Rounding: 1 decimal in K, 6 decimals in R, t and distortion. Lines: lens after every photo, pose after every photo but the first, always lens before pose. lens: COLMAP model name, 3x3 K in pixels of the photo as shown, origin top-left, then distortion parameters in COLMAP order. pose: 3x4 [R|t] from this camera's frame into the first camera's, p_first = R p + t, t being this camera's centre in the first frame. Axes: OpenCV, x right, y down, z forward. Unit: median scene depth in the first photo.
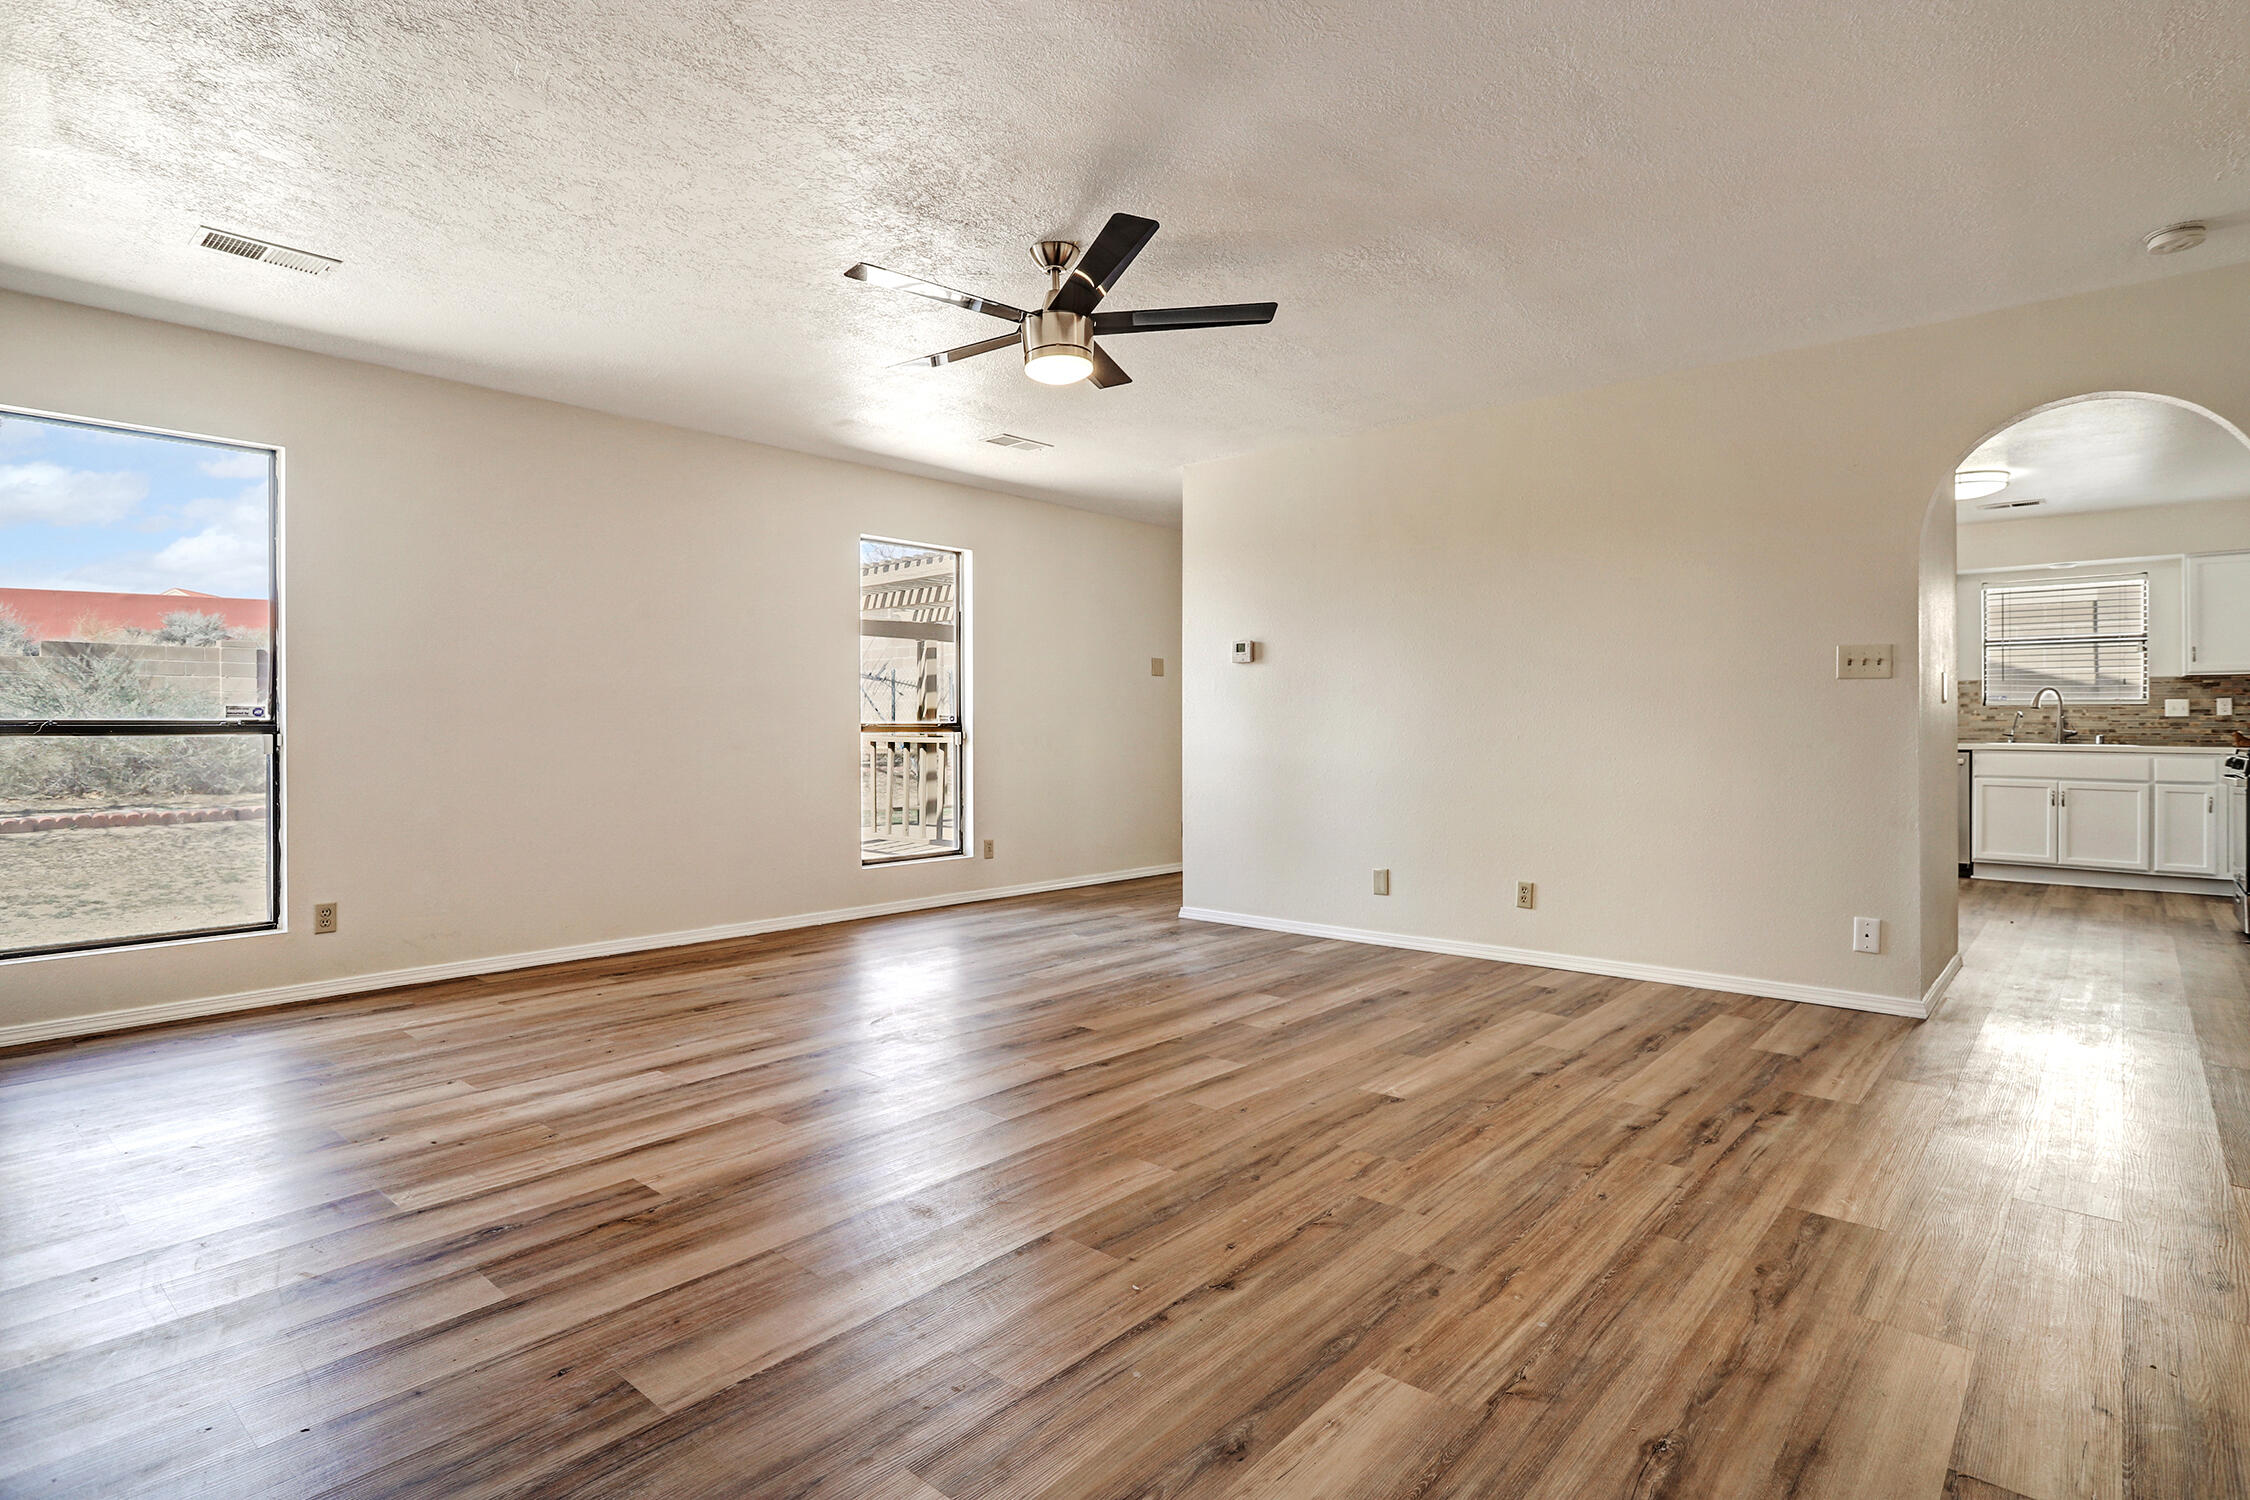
lens RADIAL K [[1165.4, 0, 1115.2], [0, 1165.4, 714.6], [0, 0, 1]] dist [-0.006053, 0.002851]
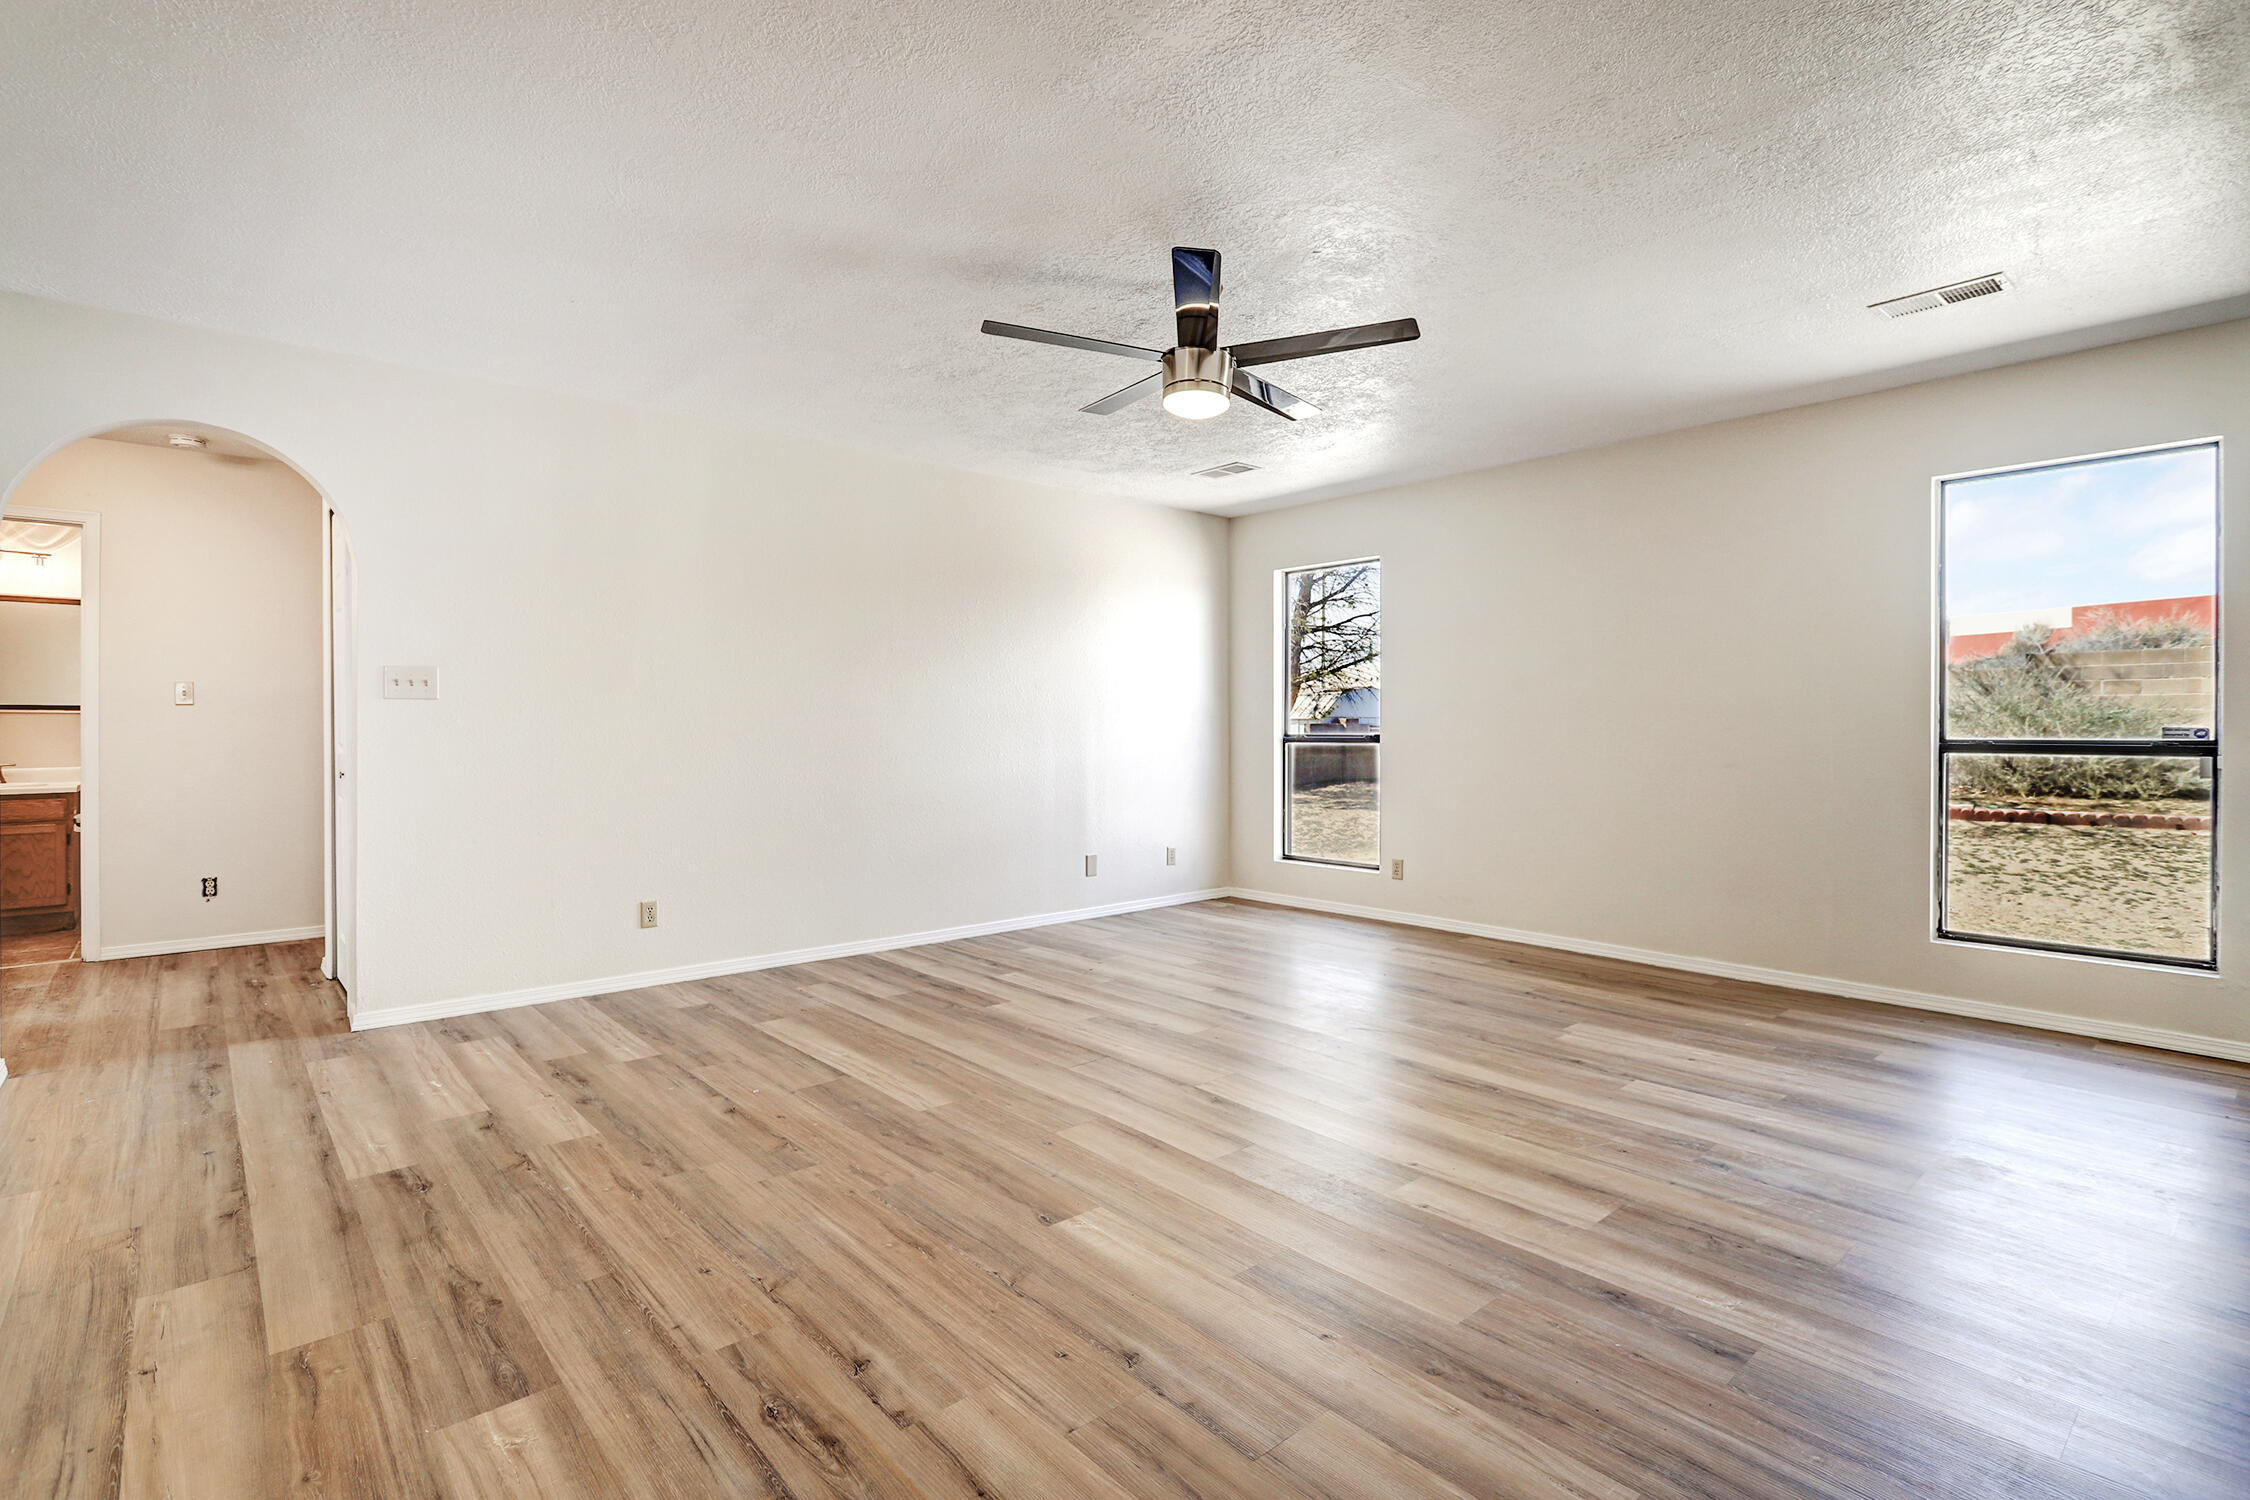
lens RADIAL K [[1065.7, 0, 1131.3], [0, 1065.7, 729.3], [0, 0, 1]] dist [-0.004105, 0.002278]
pose [[-0.127768, 0.004442, -0.991794, 1.153614], [0.011453, 0.999930, 0.003003, -0.016763], [0.991738, -0.010976, -0.127810, 1.375637]]
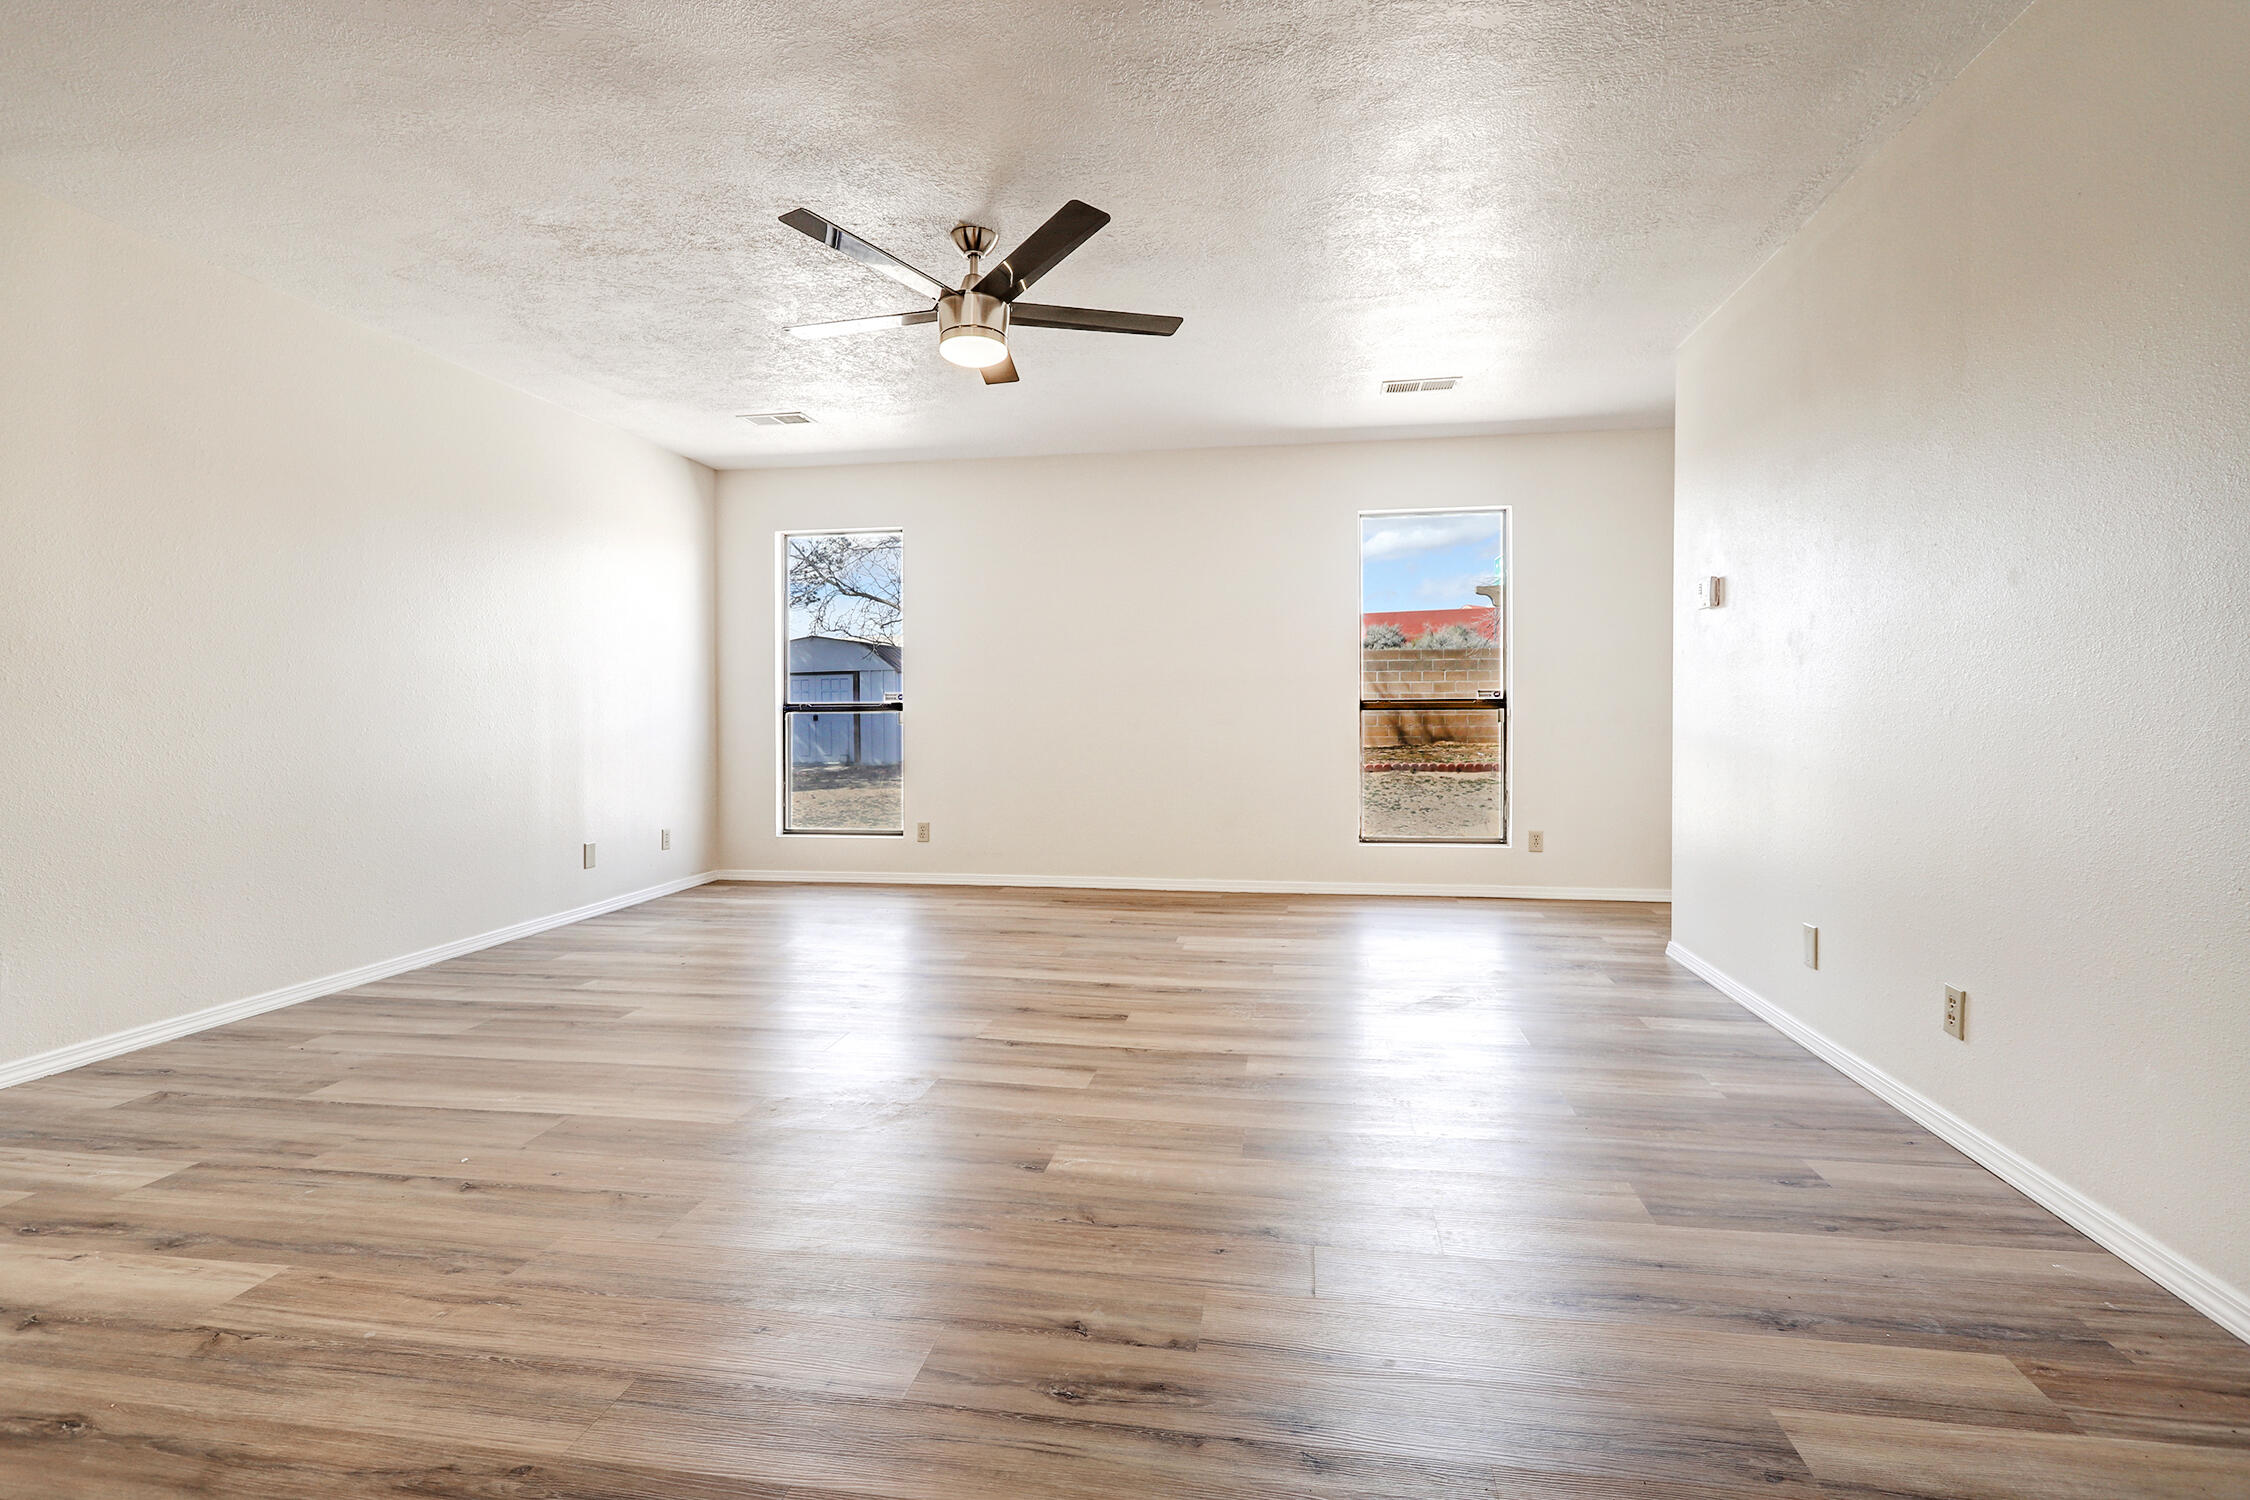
lens RADIAL K [[1065.7, 0, 1119.0], [0, 1065.7, 712.9], [0, 0, 1]] dist [-0.004105, 0.002278]
pose [[0.523376, -0.000964, -0.852101, 1.054250], [0.013636, 0.999881, 0.007244, 0.020596], [0.851993, -0.015410, 0.523327, 0.802418]]
